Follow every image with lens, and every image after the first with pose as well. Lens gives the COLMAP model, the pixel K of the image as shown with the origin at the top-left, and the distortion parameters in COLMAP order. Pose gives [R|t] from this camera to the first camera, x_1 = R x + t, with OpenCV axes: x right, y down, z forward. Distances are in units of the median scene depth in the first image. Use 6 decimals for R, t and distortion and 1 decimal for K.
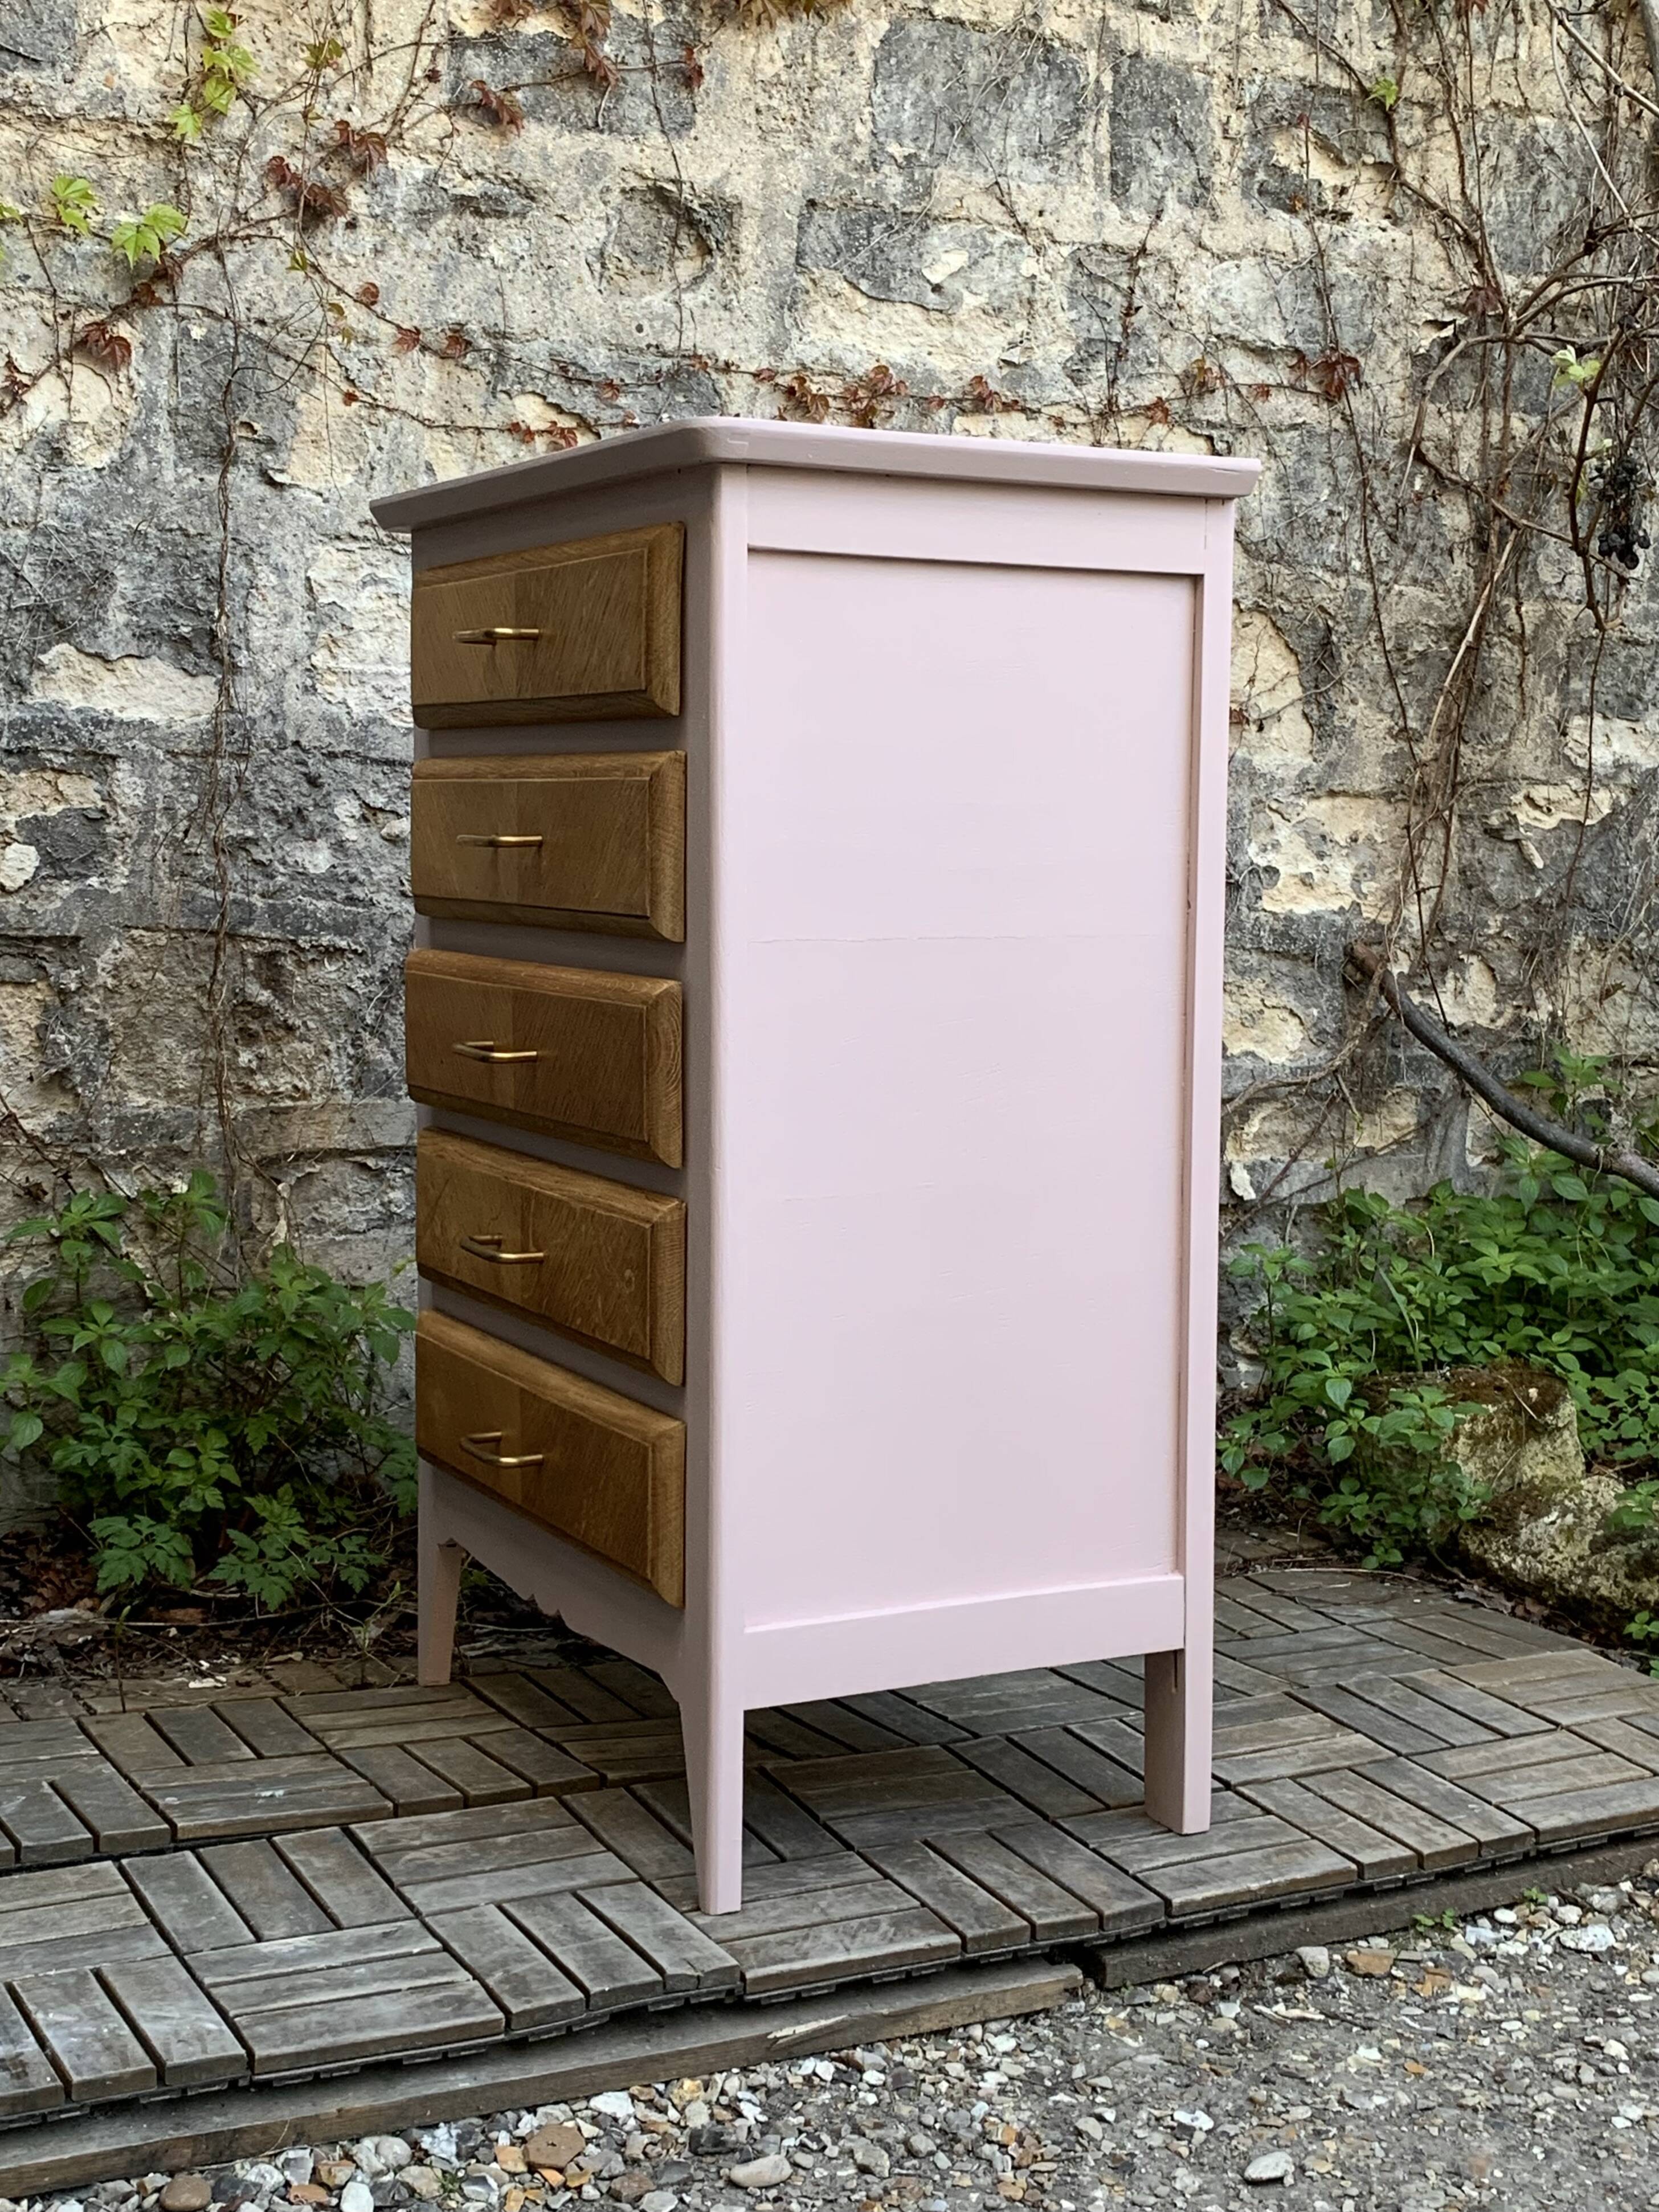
lens RADIAL K [[2944.3, 0, 817.6], [0, 2944.3, 1083.8], [0, 0, 1]] dist [0.193930, -0.645440]
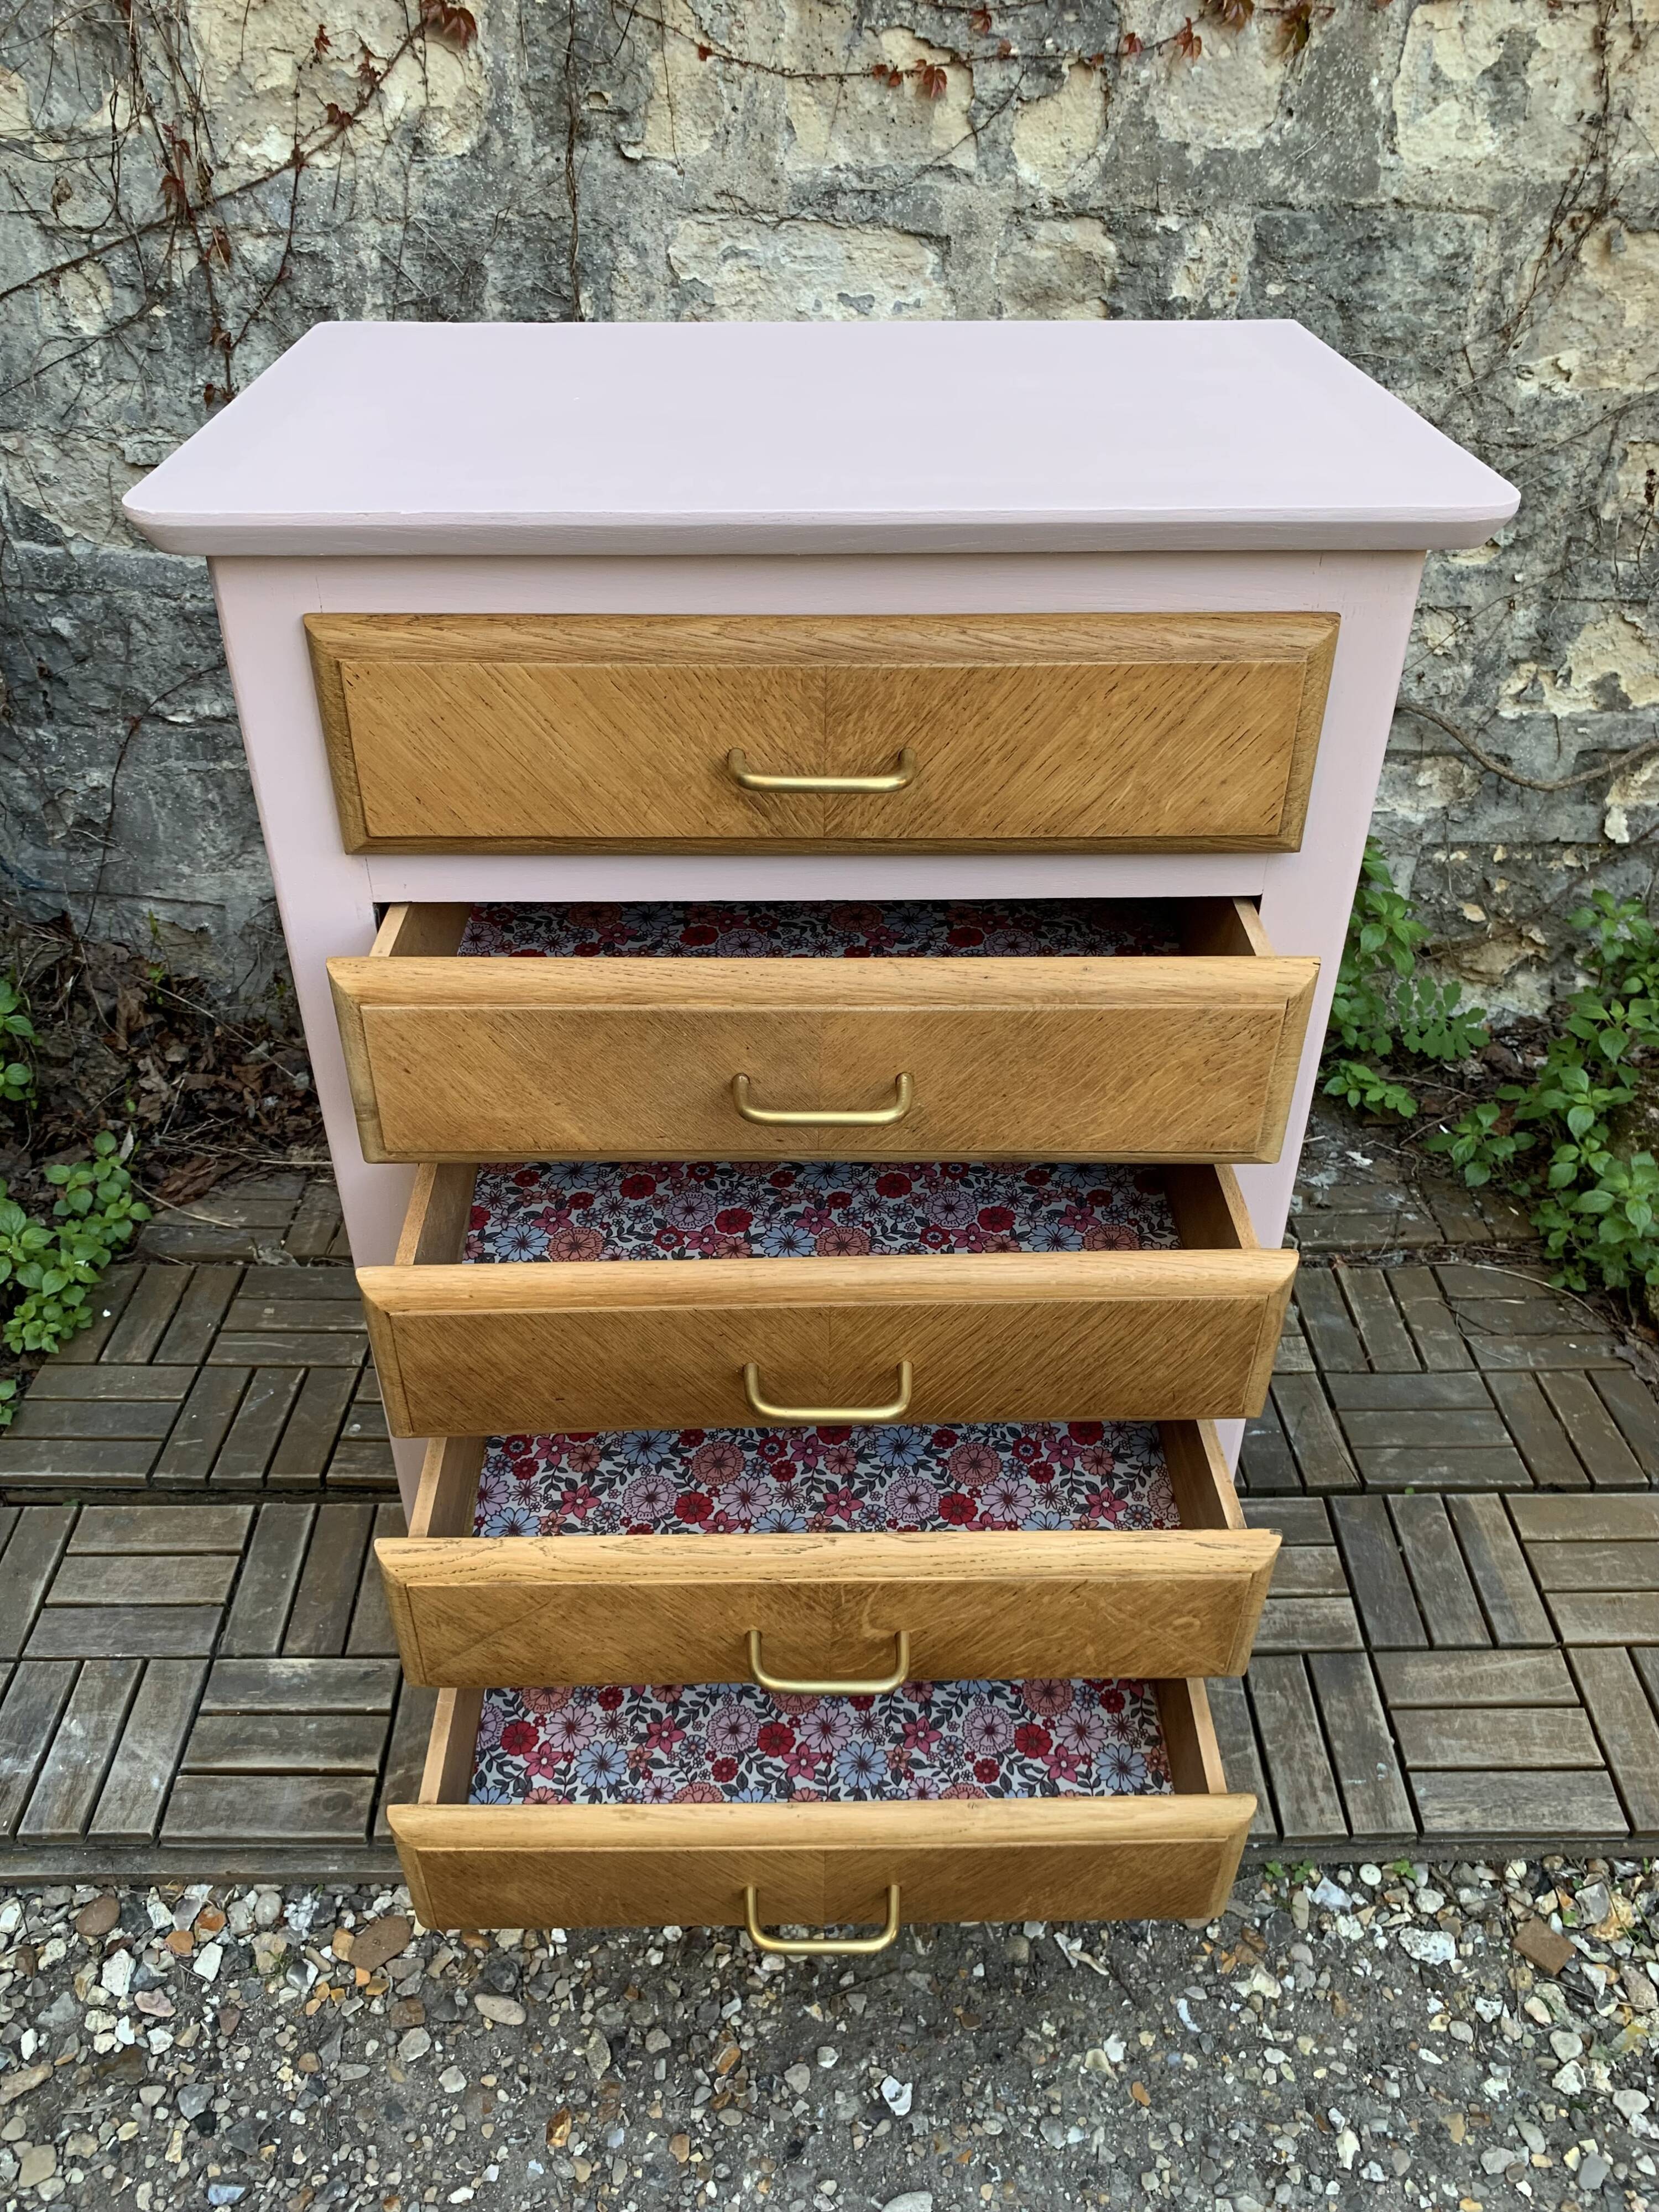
lens RADIAL K [[1699.5, 0, 811.3], [0, 1699.5, 1108.9], [0, 0, 1]] dist [0.008511, -0.004844]
pose [[0.892642, 0.232952, -0.385906, 0.173010], [-0.021509, 0.877149, 0.479737, -0.194192], [0.450253, -0.419933, 0.787990, 0.423070]]
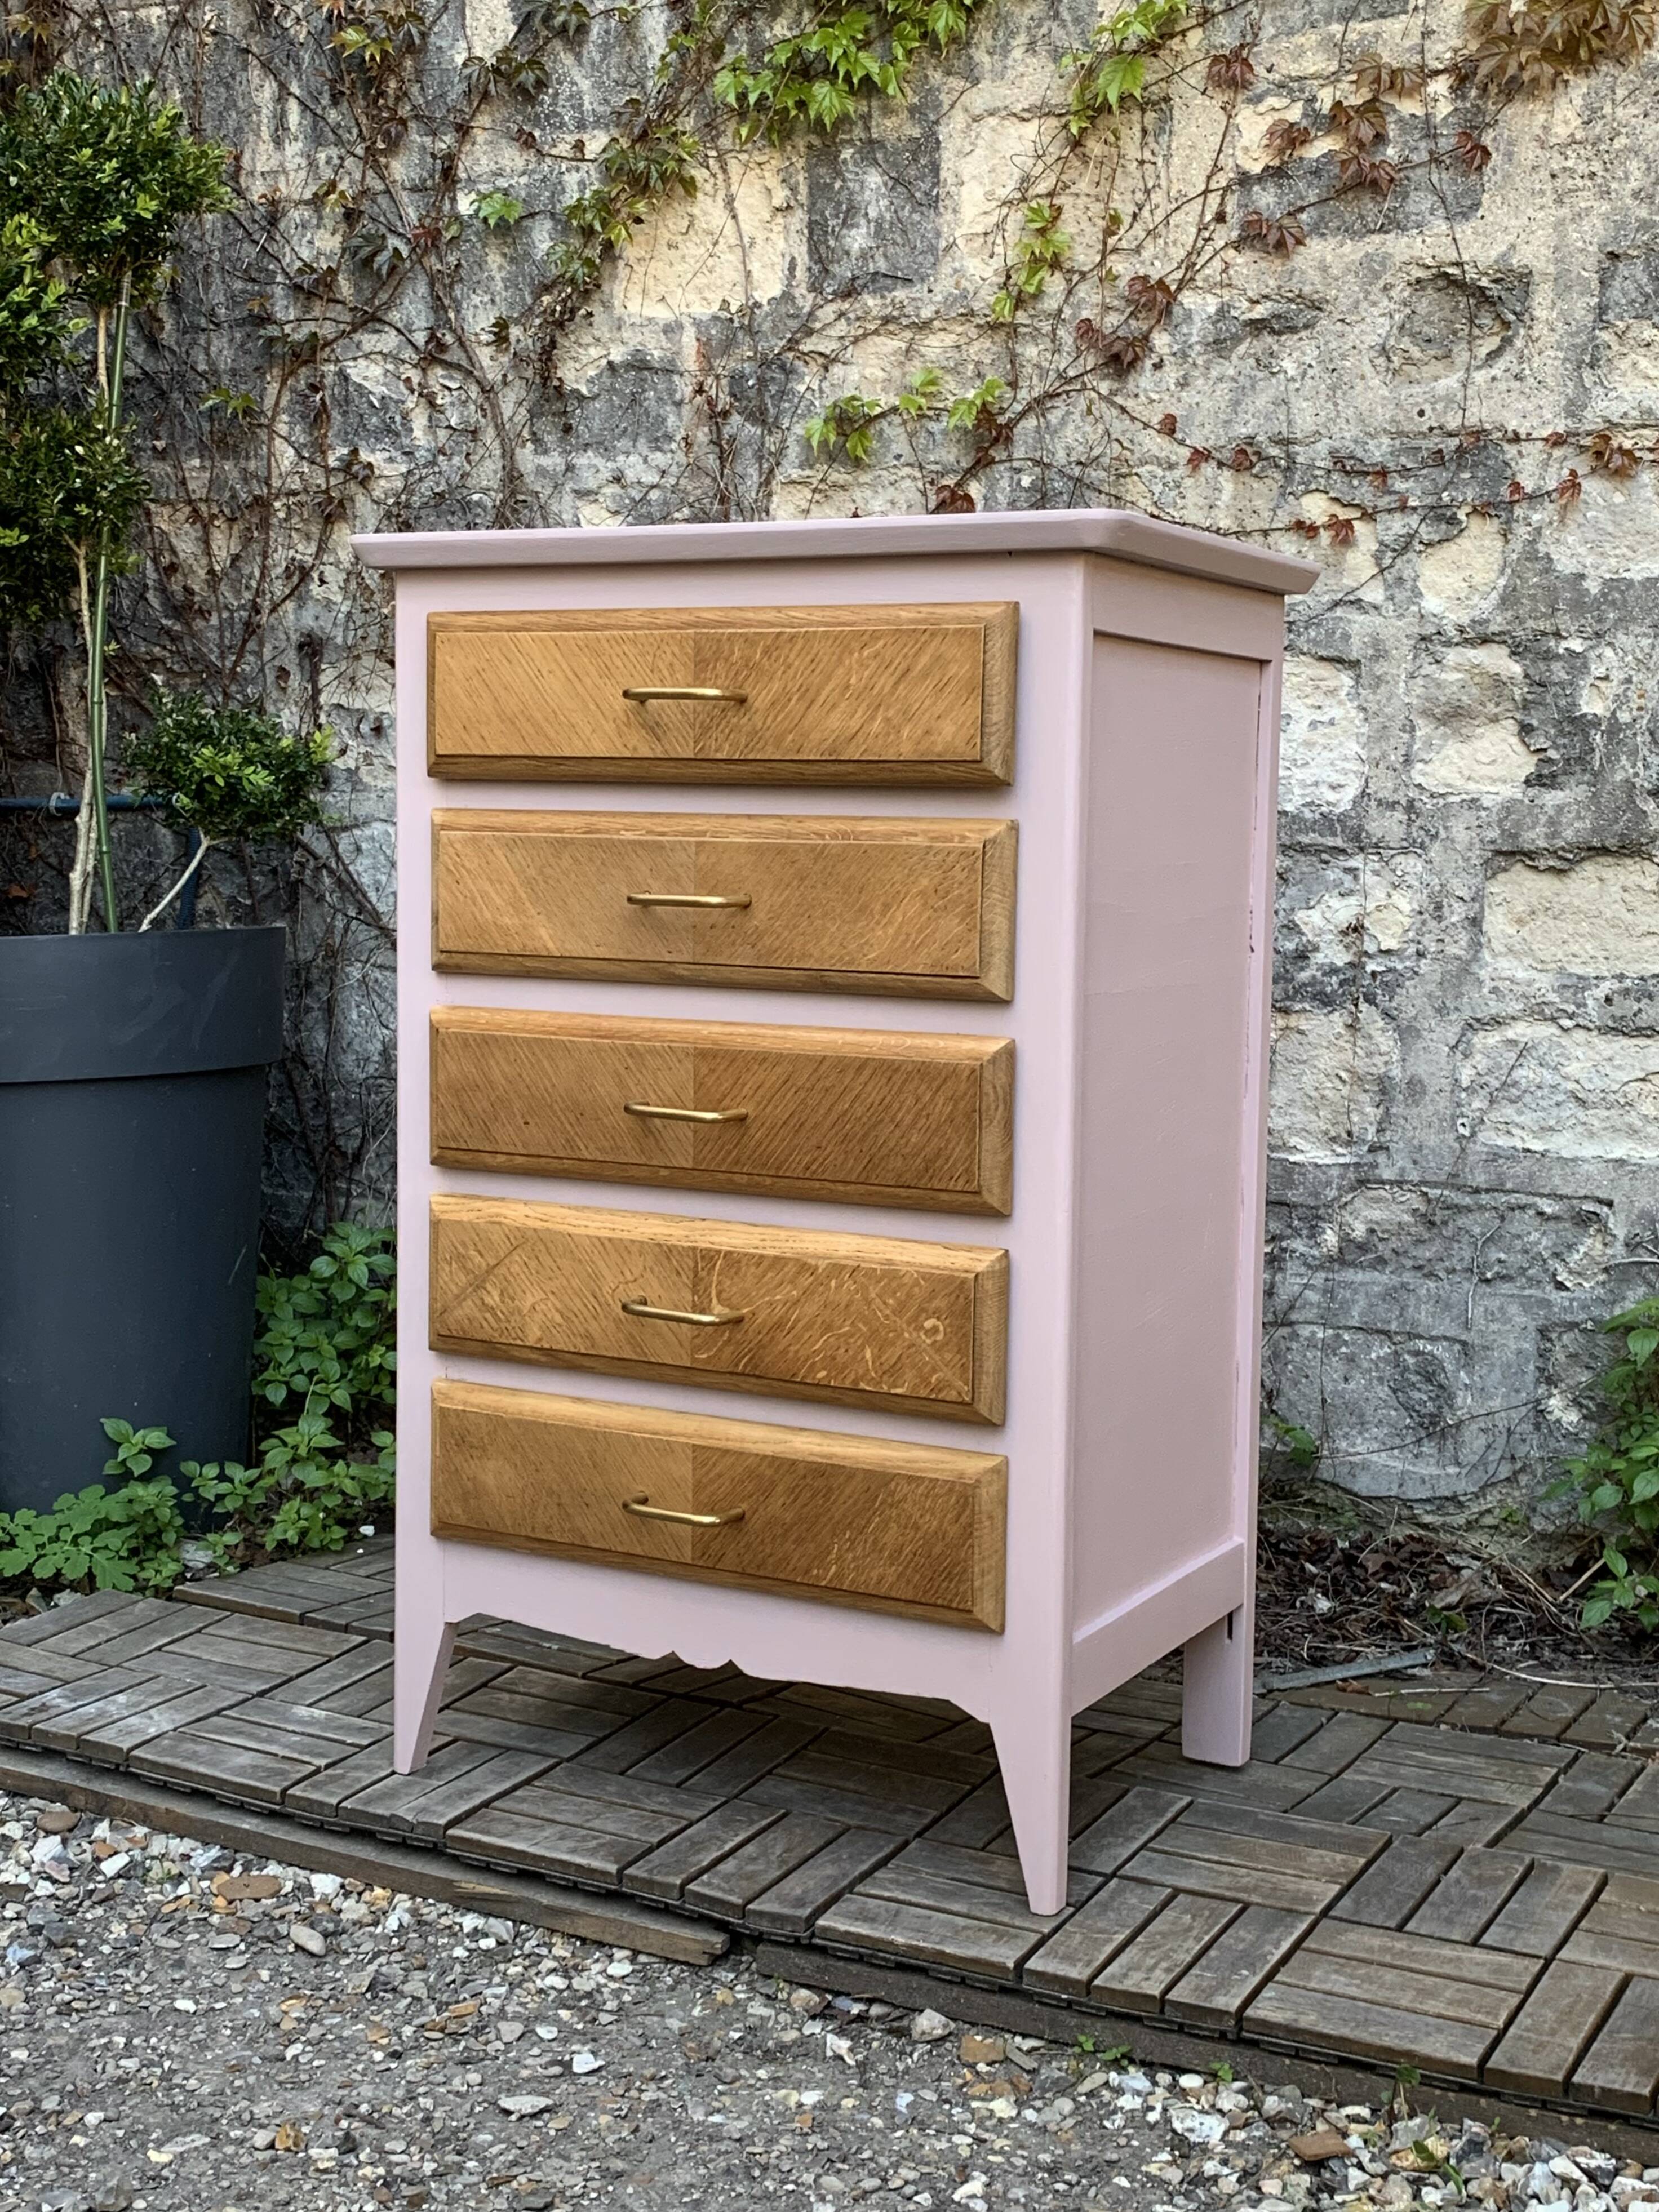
lens RADIAL K [[2830.5, 0, 837.5], [0, 2830.5, 1072.5], [0, 0, 1]] dist [0.217167, -0.752539]
pose [[0.555114, 0.052693, -0.830104, 0.680517], [-0.091346, 0.995817, 0.002126, -0.013322], [0.826743, 0.074647, 0.557605, 0.314058]]
